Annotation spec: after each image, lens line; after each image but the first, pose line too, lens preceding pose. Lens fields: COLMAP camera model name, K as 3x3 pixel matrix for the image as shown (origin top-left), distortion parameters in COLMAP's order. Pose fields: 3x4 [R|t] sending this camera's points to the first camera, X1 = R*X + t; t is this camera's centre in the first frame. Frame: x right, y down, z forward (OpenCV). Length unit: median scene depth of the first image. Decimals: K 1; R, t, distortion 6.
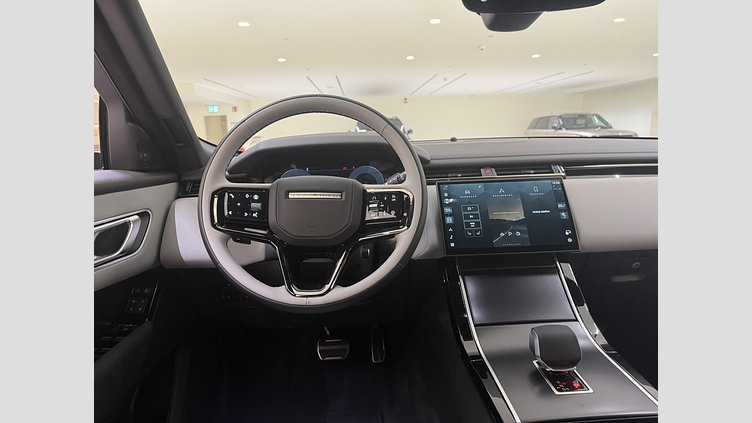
lens RADIAL K [[386.5, 0, 370.0], [0, 386.5, 207.4], [0, 0, 1]] dist [0.039309, -0.001540]
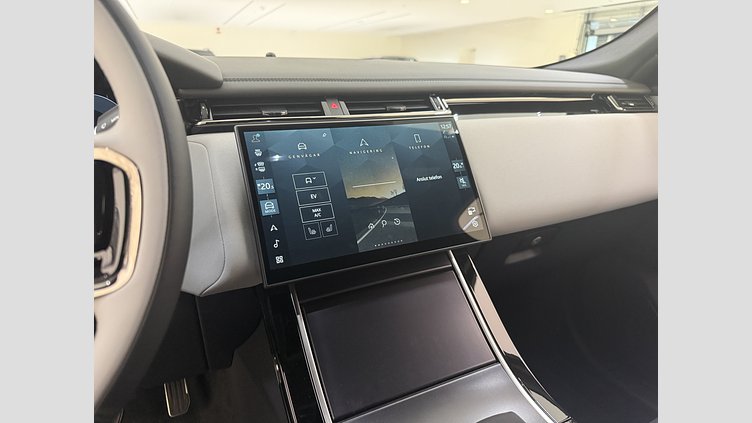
lens RADIAL K [[386.5, 0, 370.4], [0, 386.5, 214.8], [0, 0, 1]] dist [0.039309, -0.001540]
pose [[0.908547, -0.100950, 0.405402, 0.121598], [0.036395, 0.985804, 0.163910, -0.032189], [-0.416194, -0.134166, 0.899323, 0.509652]]
